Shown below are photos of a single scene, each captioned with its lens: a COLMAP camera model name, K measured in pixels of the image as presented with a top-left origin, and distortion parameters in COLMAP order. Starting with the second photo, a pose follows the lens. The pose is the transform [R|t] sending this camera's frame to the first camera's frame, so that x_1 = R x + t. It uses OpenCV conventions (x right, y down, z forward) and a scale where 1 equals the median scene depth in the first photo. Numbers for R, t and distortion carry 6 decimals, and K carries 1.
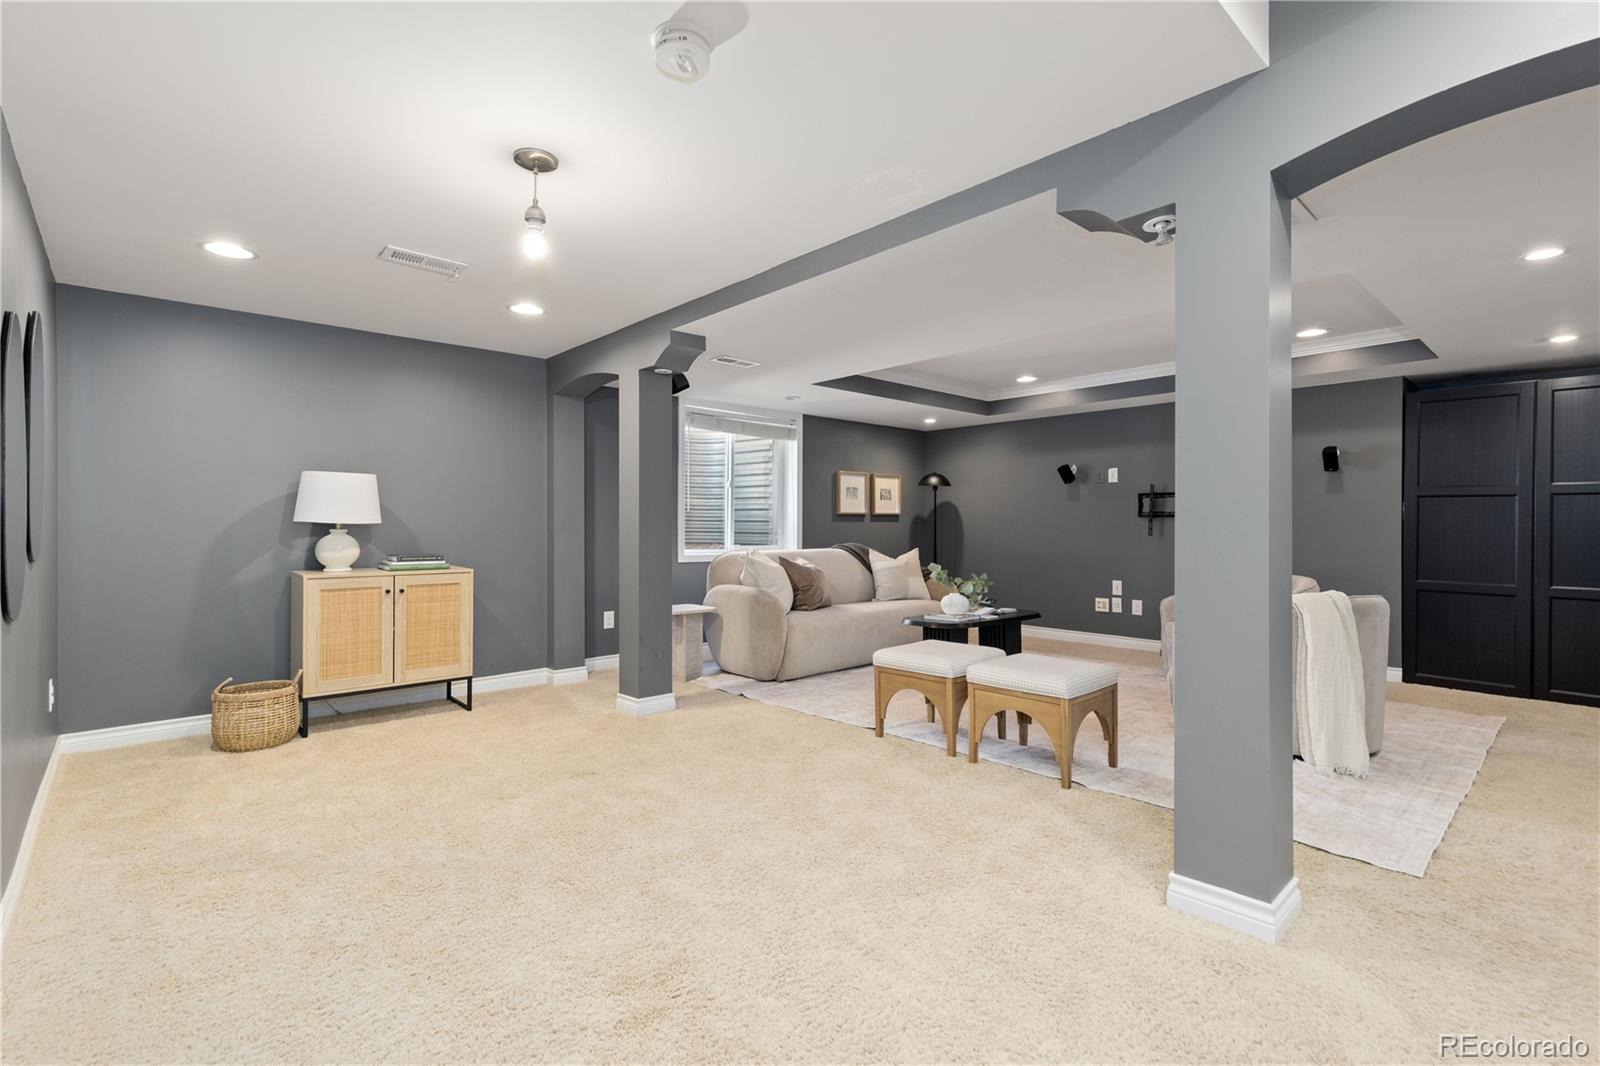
lens RADIAL K [[741.7, 0, 808.1], [0, 741.7, 529.3], [0, 0, 1]] dist [0.013837, -0.001764]
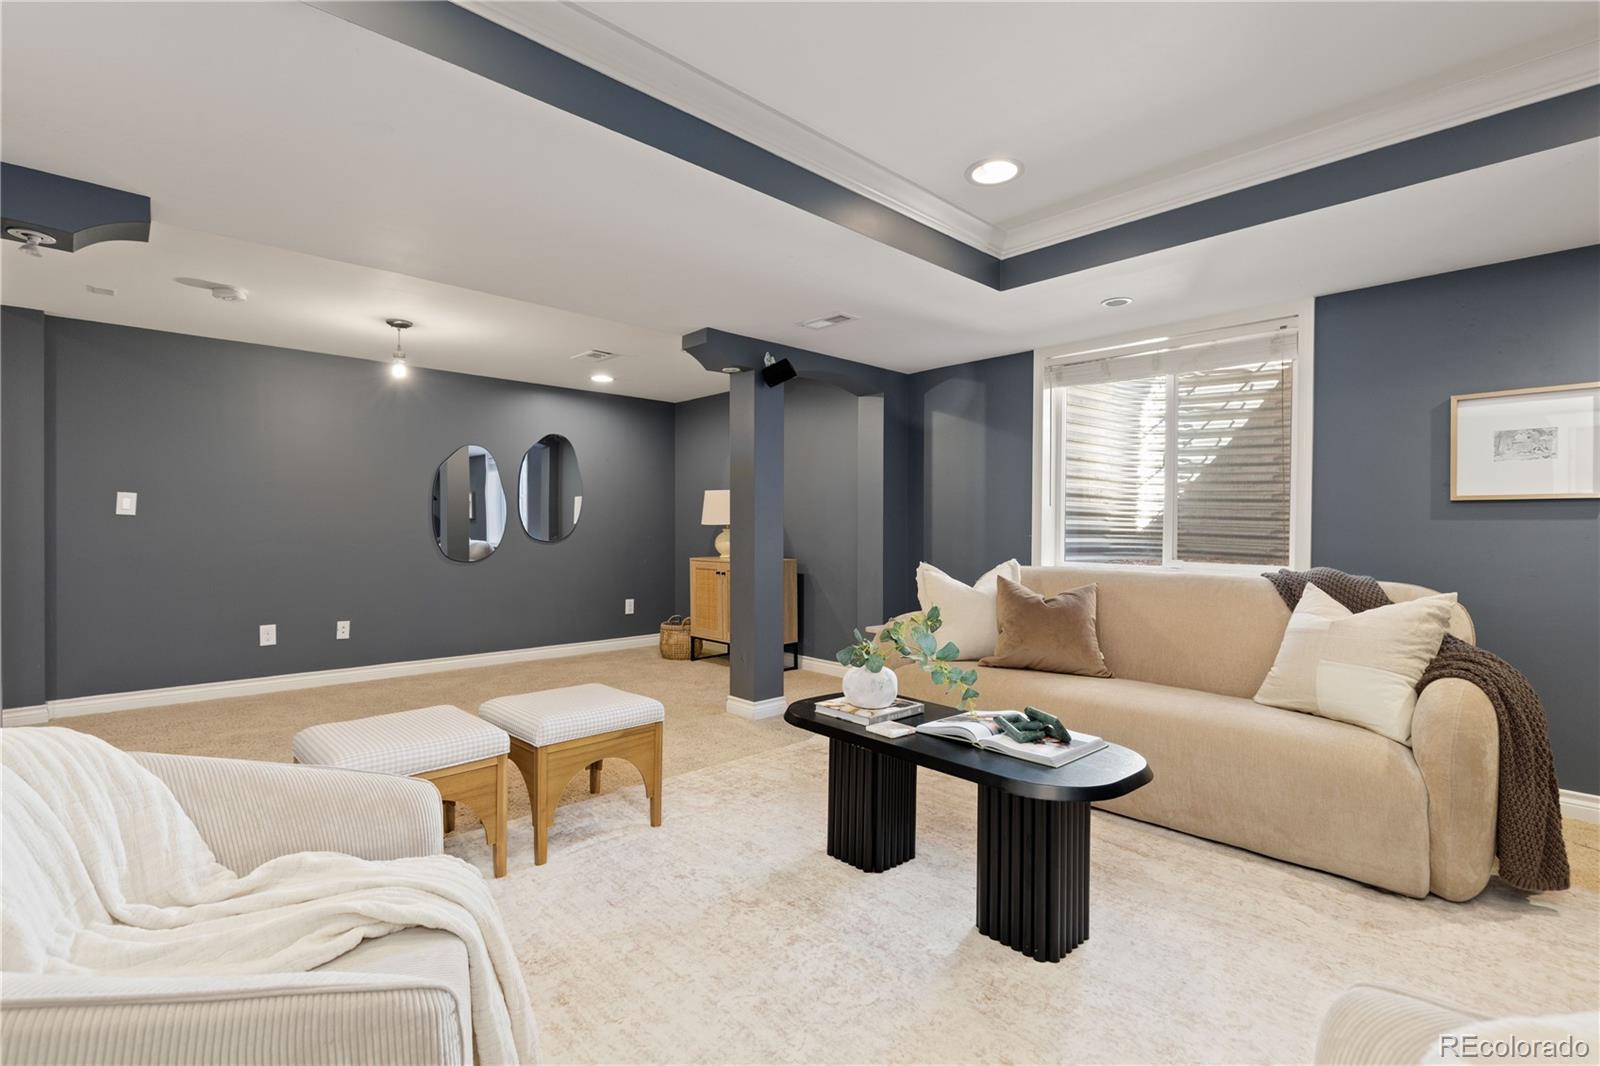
lens RADIAL K [[741.7, 0, 808.1], [0, 741.7, 529.3], [0, 0, 1]] dist [0.013837, -0.001764]
pose [[0.018569, 0.003746, -0.999821, 0.870544], [-0.003386, 0.999987, 0.003684, -0.006995], [0.999822, 0.003317, 0.018581, 1.176359]]
